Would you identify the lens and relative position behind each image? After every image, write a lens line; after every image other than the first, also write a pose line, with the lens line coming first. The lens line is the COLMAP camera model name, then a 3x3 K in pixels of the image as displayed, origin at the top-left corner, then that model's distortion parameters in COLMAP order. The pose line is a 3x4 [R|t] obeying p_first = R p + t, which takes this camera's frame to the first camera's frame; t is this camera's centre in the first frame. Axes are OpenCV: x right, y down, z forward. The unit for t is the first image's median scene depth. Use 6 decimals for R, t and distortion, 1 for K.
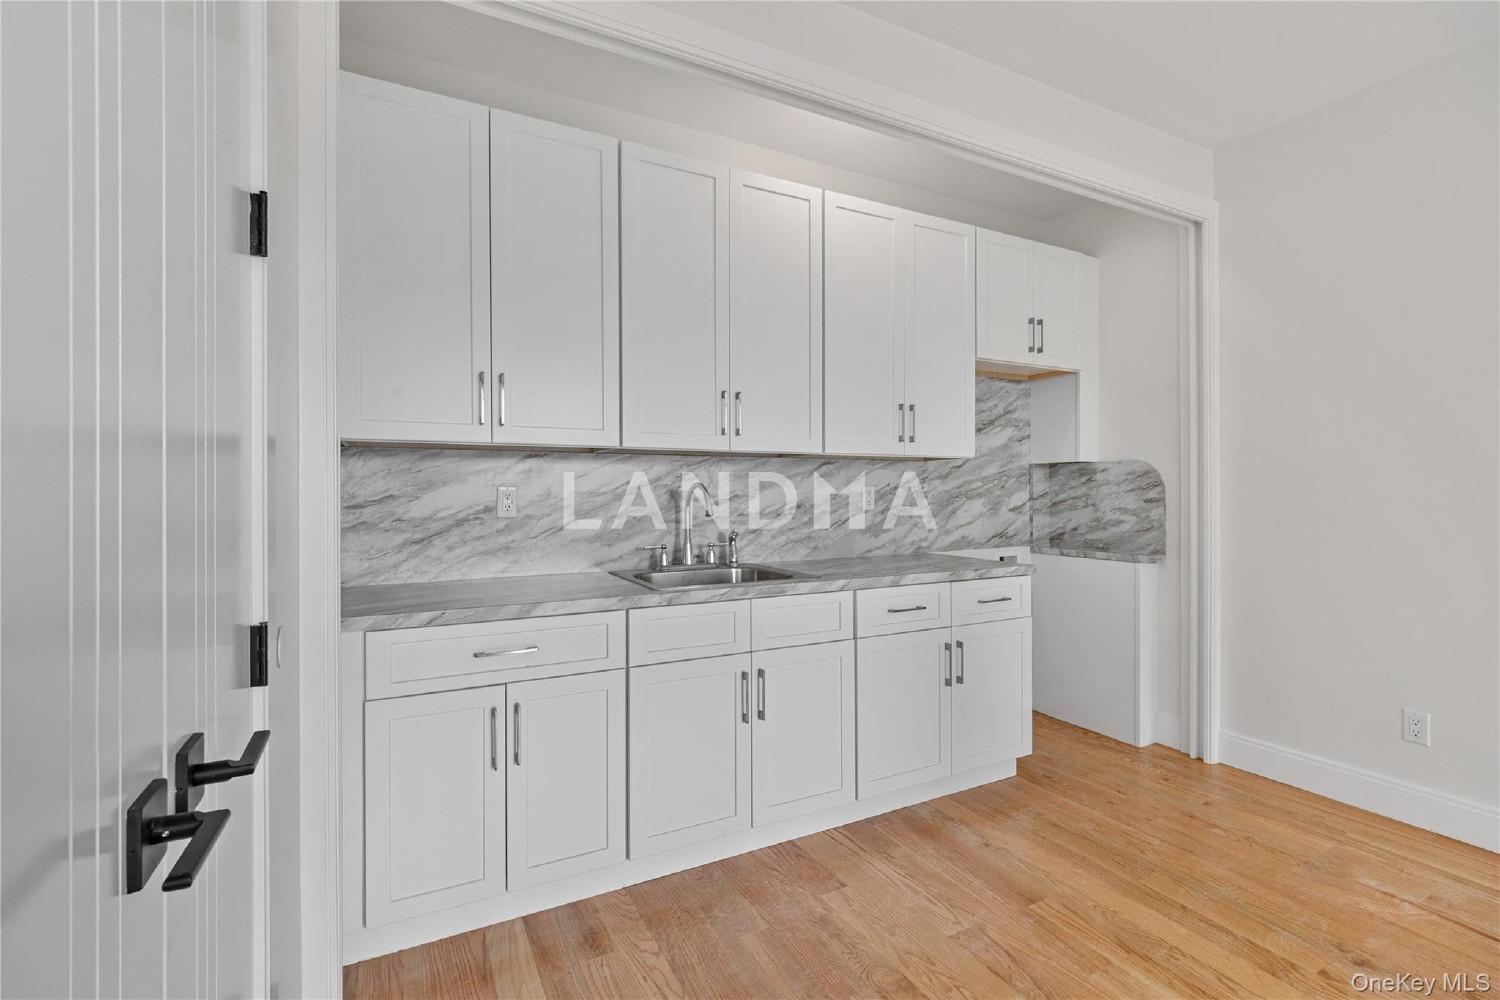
lens RADIAL K [[671.2, 0, 751.1], [0, 671.2, 497.3], [0, 0, 1]] dist [-0.000993, 0.000188]
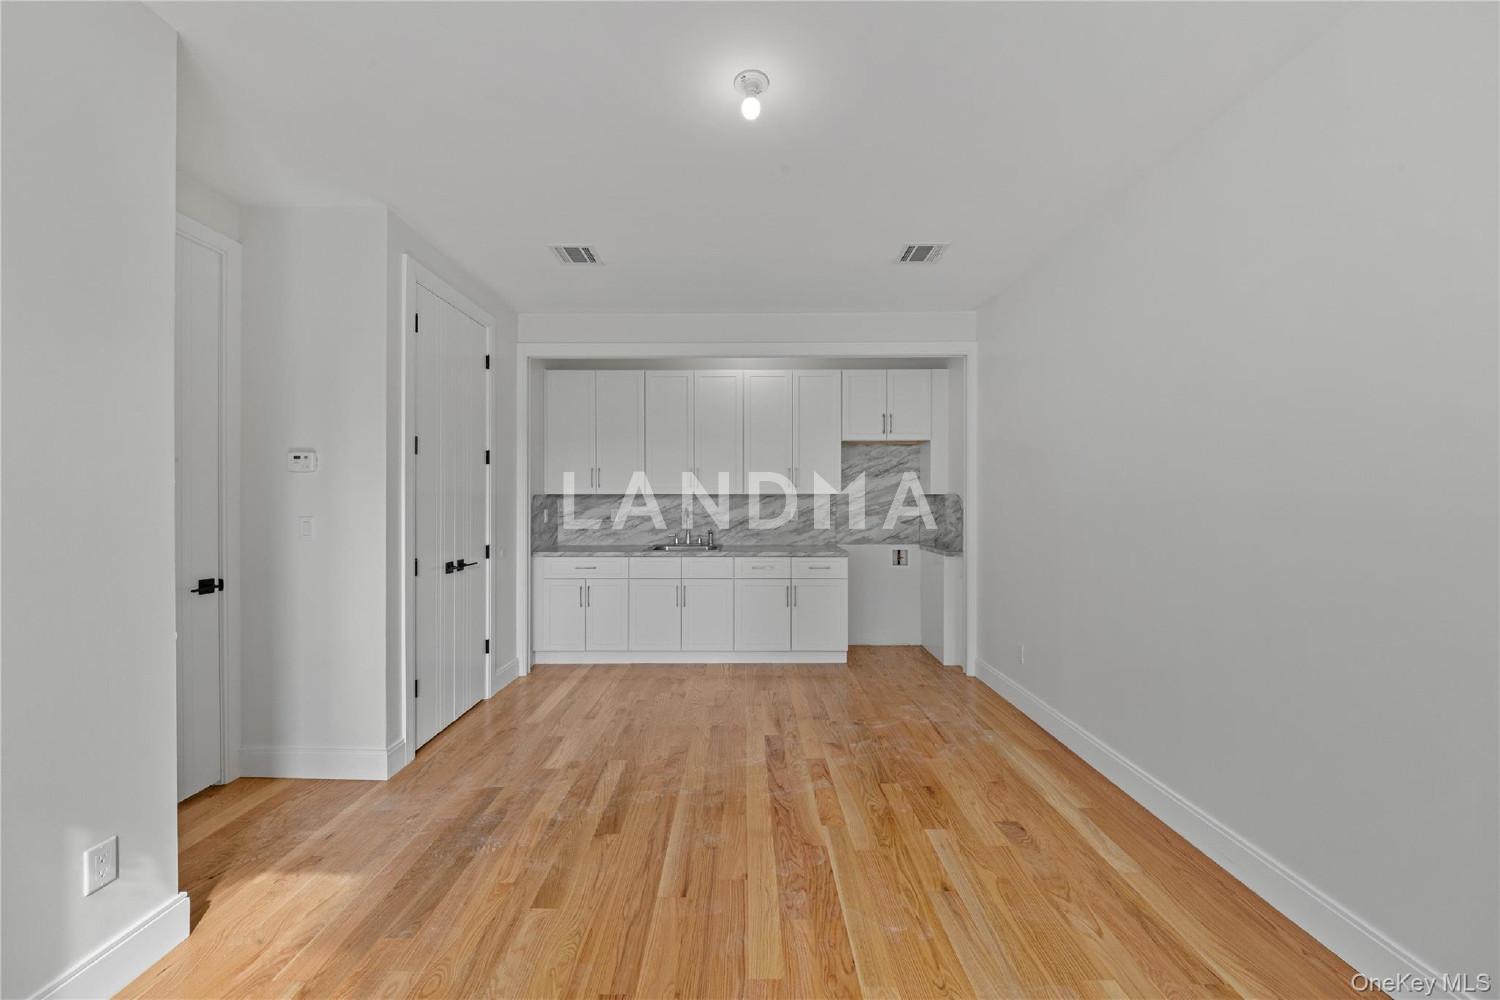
lens RADIAL K [[556.3, 0, 747.1], [0, 556.3, 499.0], [0, 0, 1]] dist [0.001259, 0.000010]
pose [[0.889498, 0.004711, -0.456915, 0.807988], [-0.006484, 0.999976, -0.002311, -0.040087], [0.456894, 0.005018, 0.889507, -0.491495]]
